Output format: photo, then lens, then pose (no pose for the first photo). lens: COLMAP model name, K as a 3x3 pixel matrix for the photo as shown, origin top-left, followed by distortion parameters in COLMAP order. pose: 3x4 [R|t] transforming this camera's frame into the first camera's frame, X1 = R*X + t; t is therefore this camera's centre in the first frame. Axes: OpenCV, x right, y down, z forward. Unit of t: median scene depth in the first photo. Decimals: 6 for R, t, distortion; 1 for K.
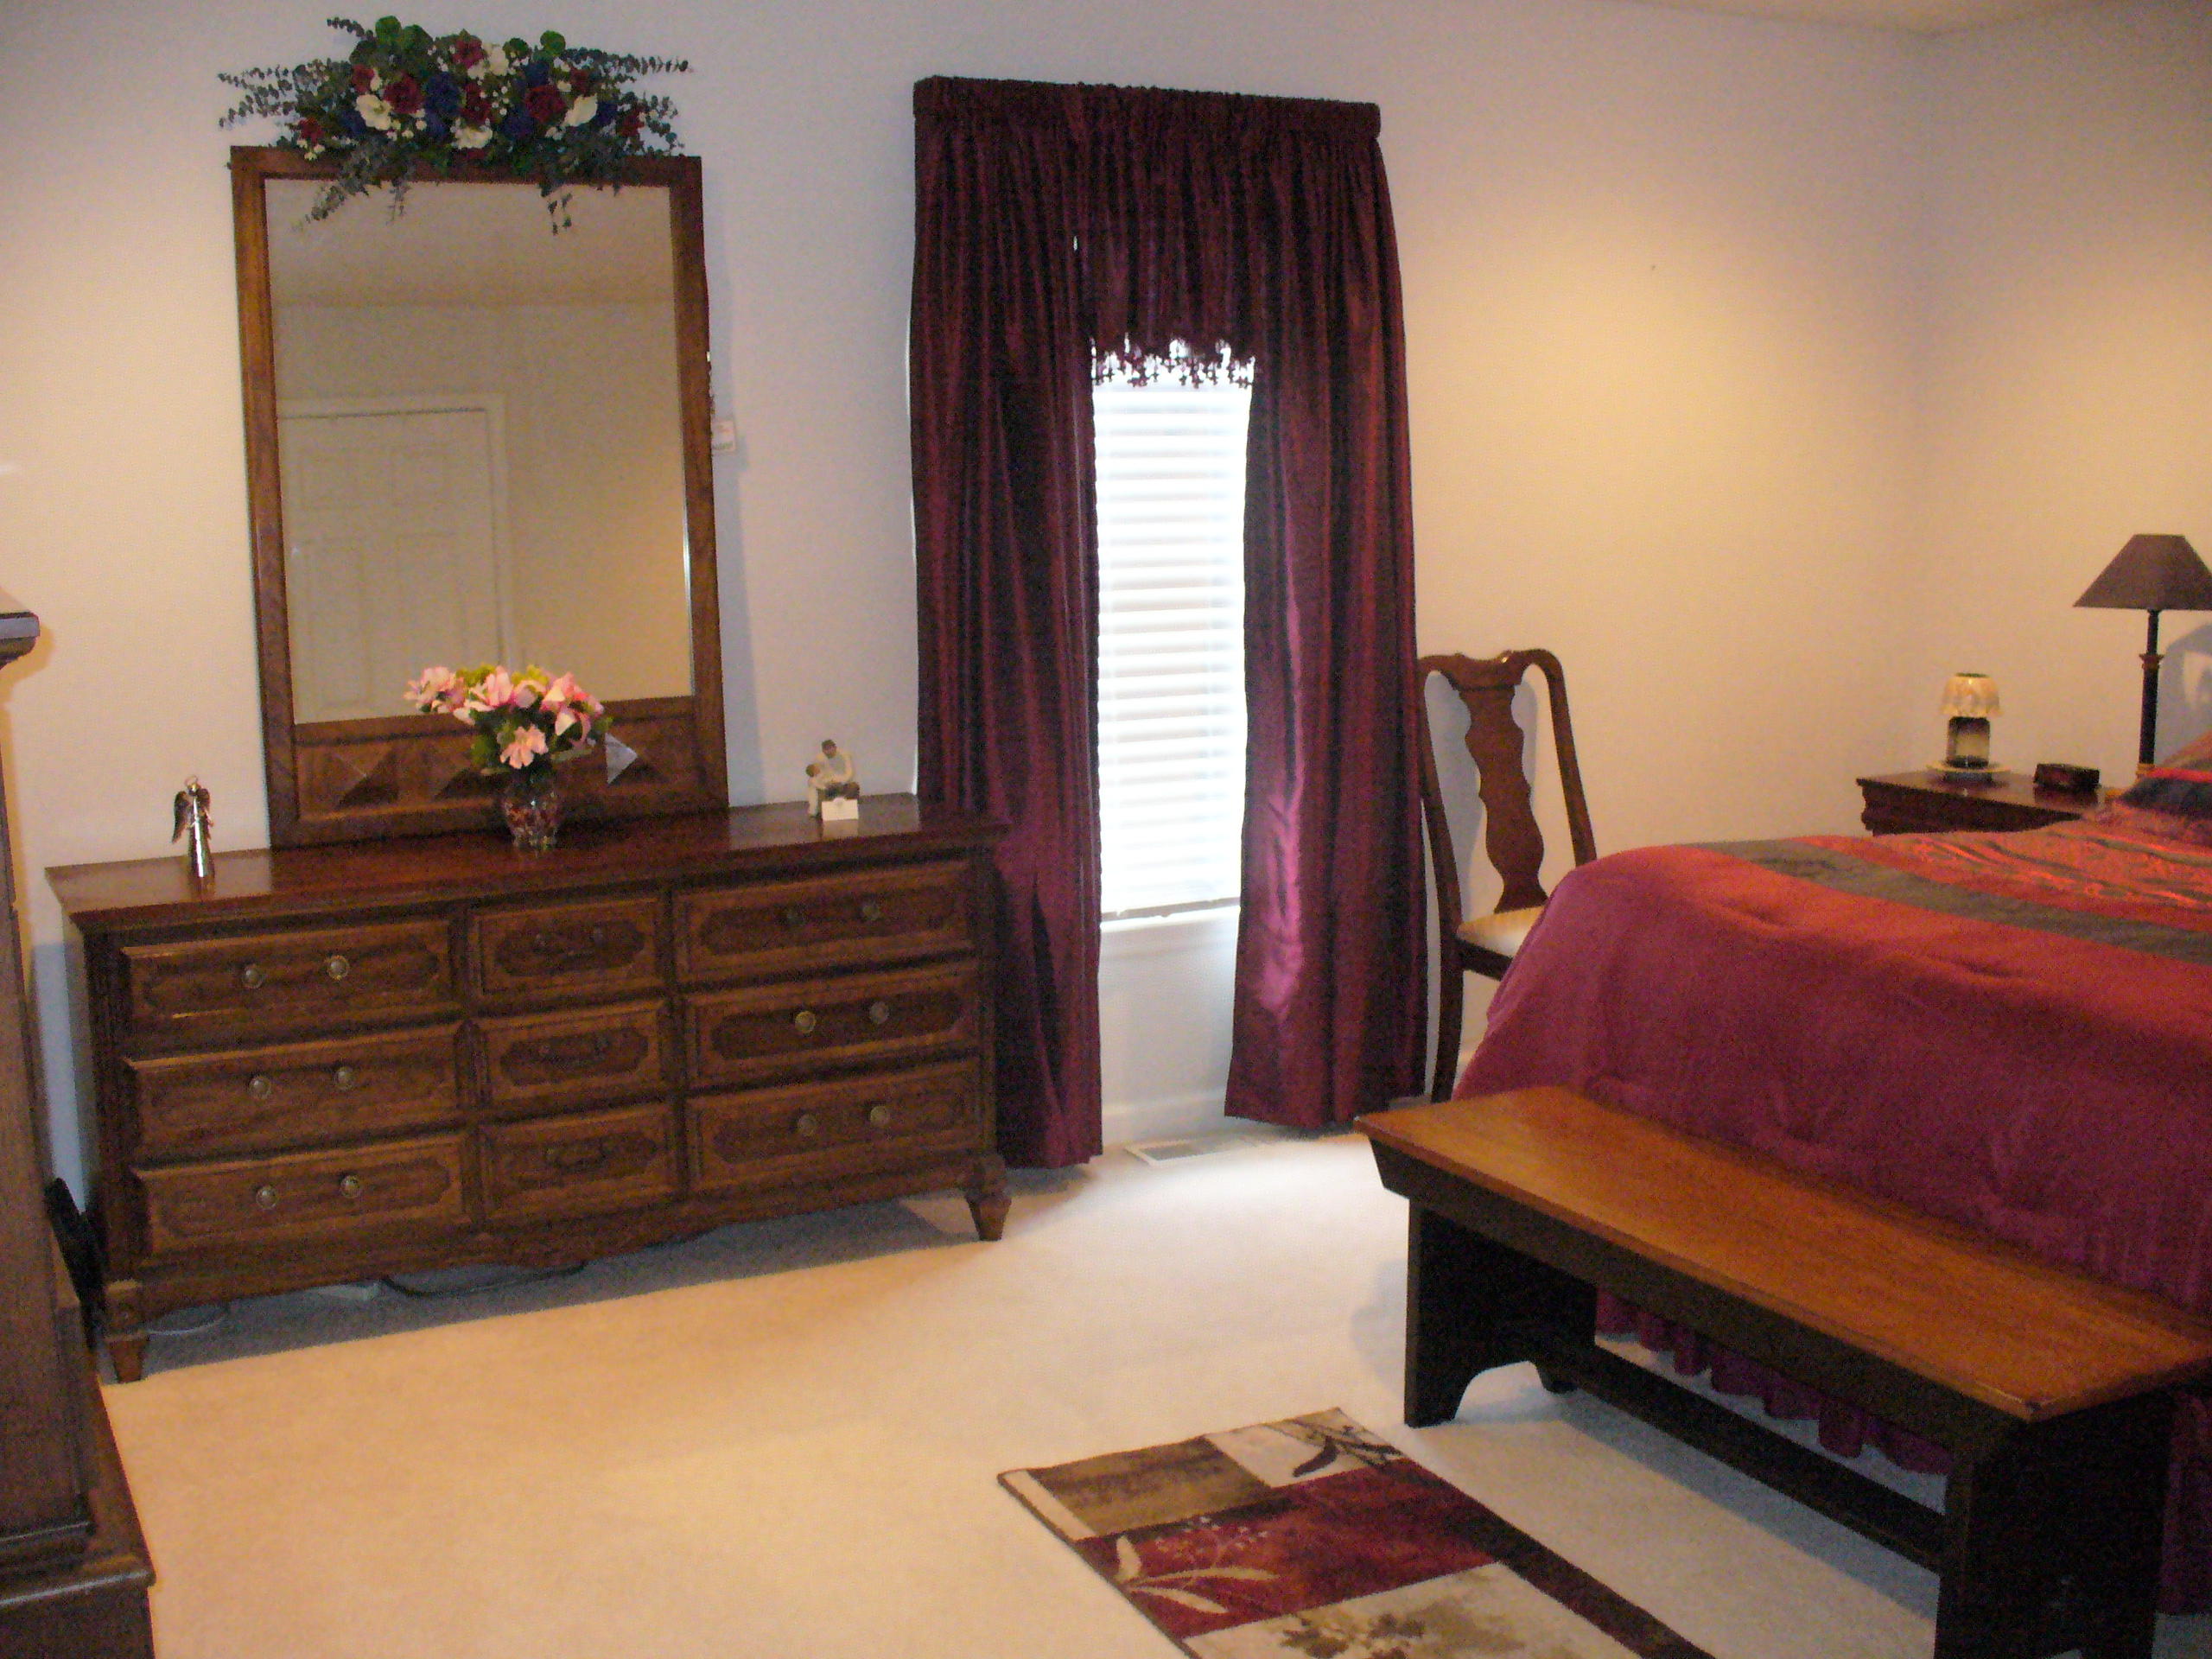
lens RADIAL K [[2431.9, 0, 1106.0], [0, 2431.9, 829.5], [0, 0, 1]] dist [-0.255656, 0.304634]
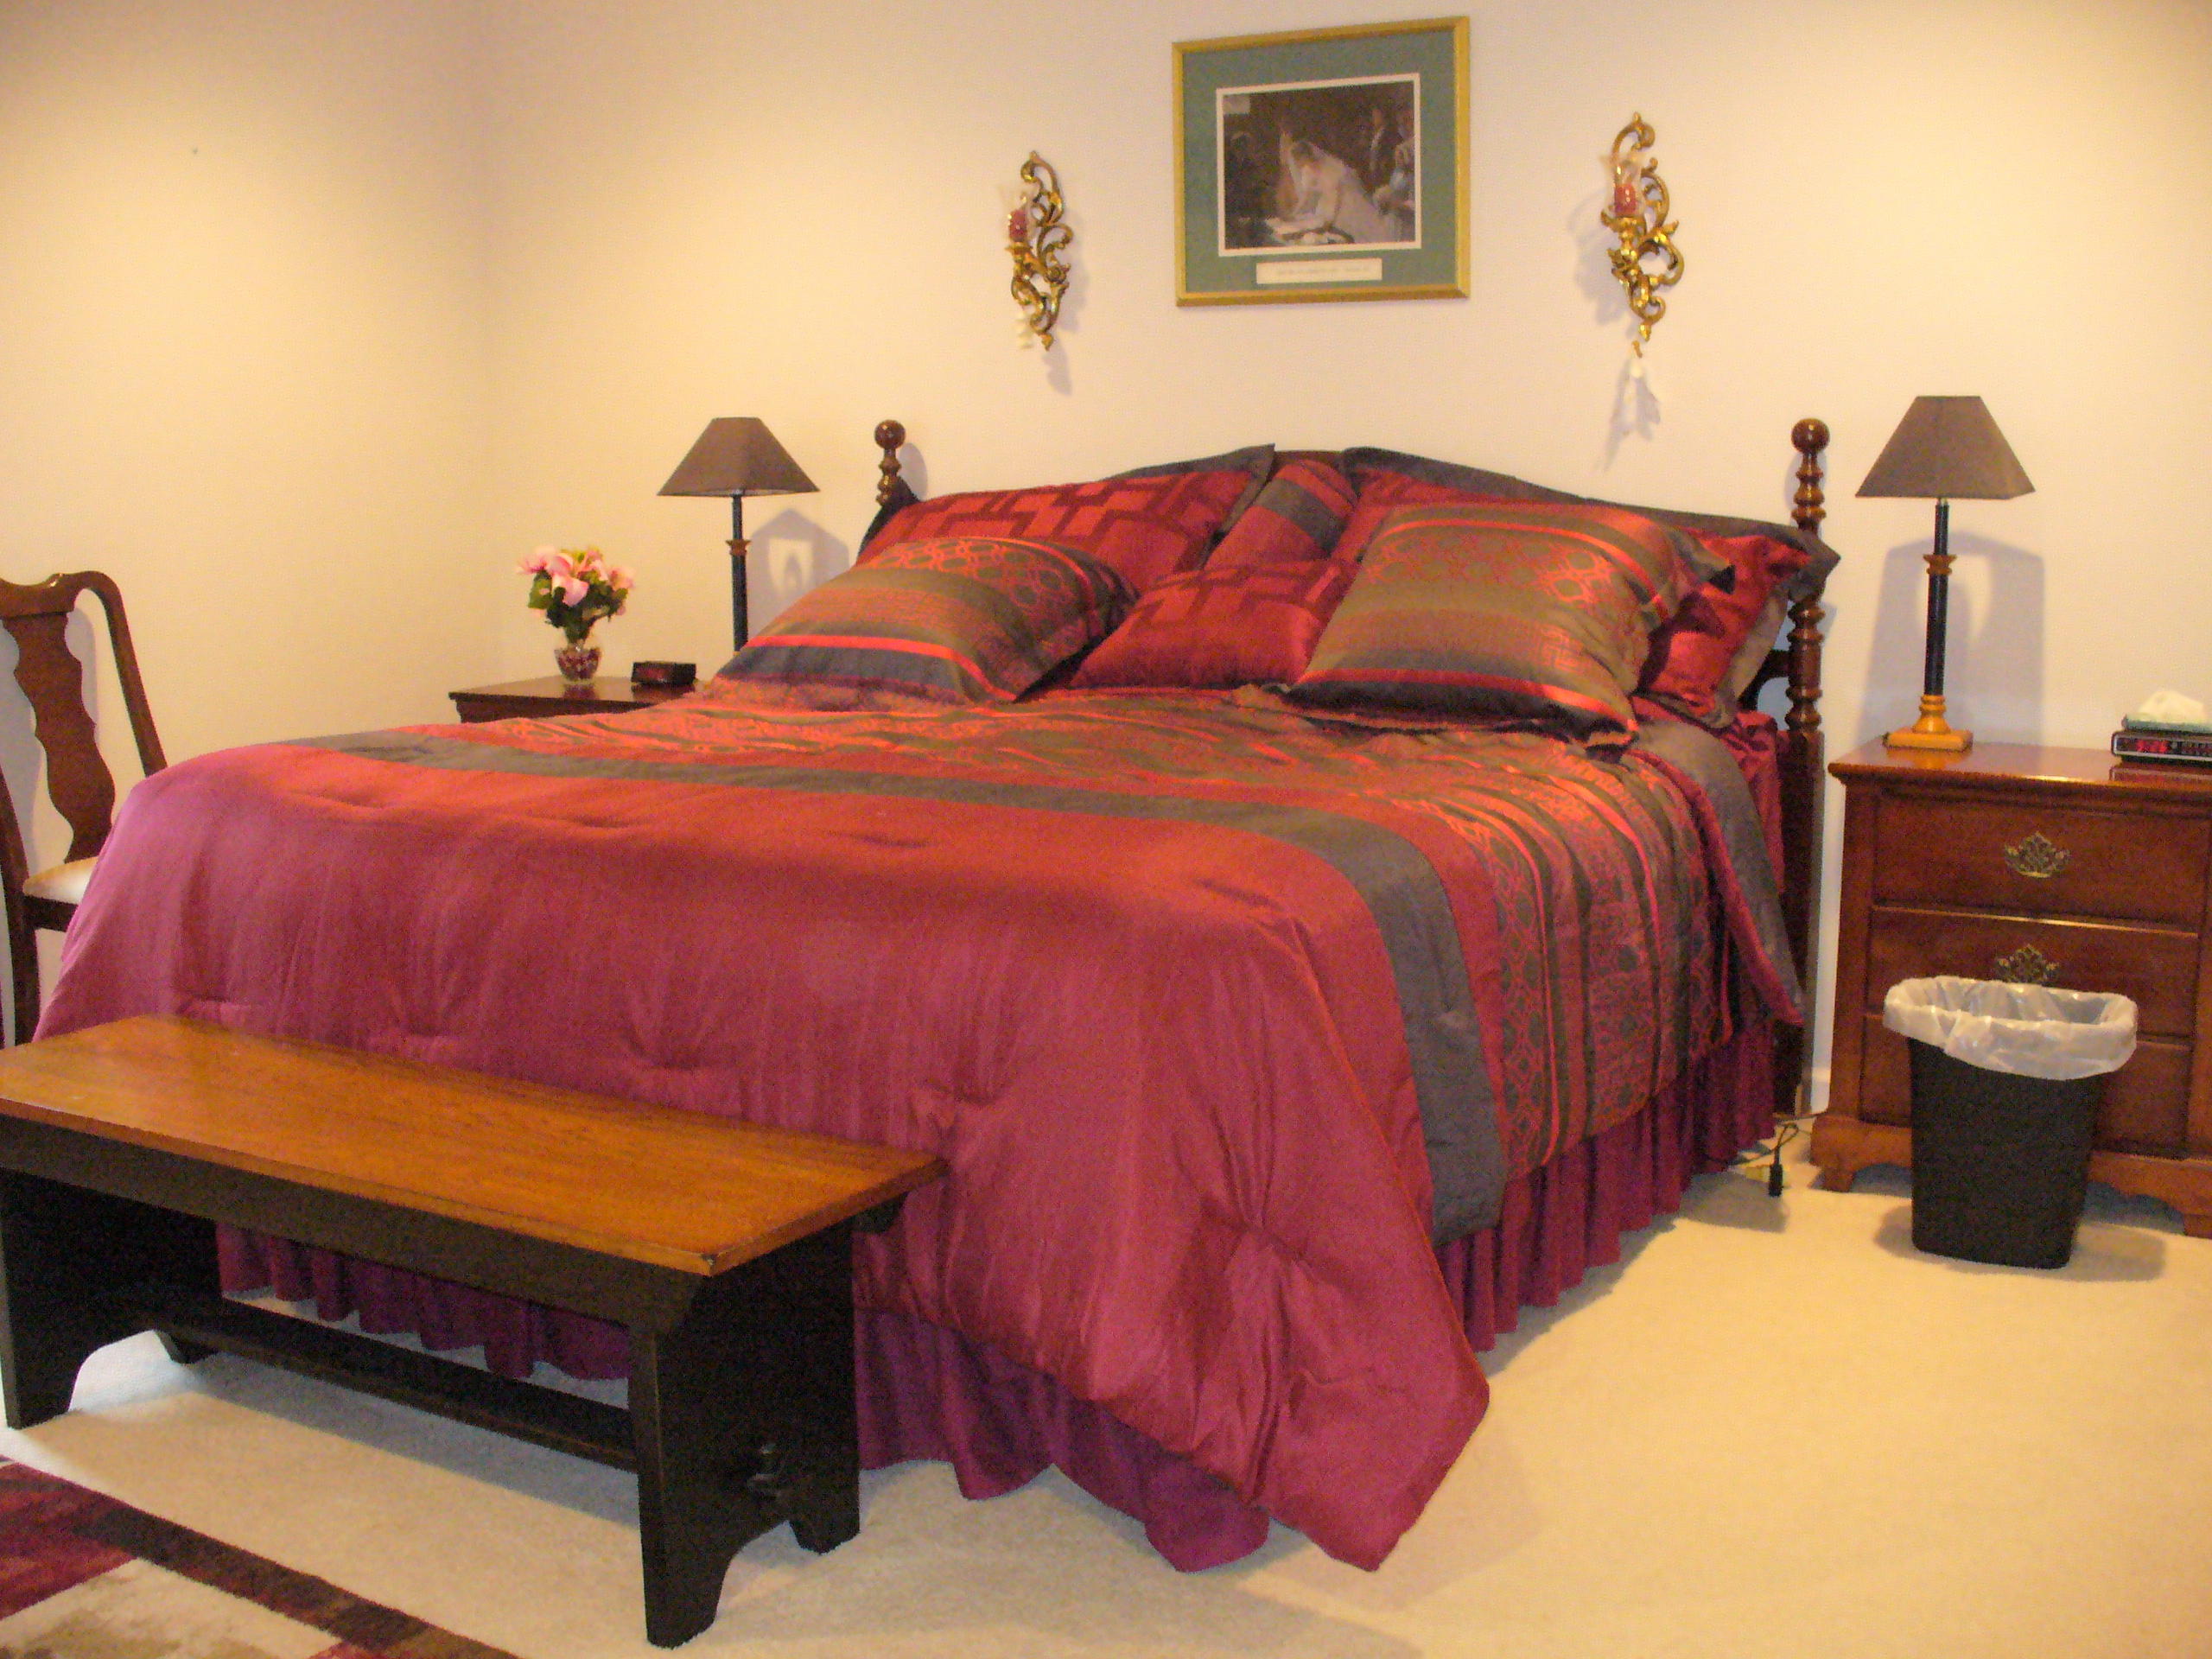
lens RADIAL K [[2431.9, 0, 1106.0], [0, 2431.9, 829.5], [0, 0, 1]] dist [-0.255656, 0.304634]
pose [[0.837821, -0.088240, 0.538767, 0.026573], [0.087258, 0.995809, 0.027402, 0.046974], [-0.538927, 0.024054, 0.842009, 0.087991]]
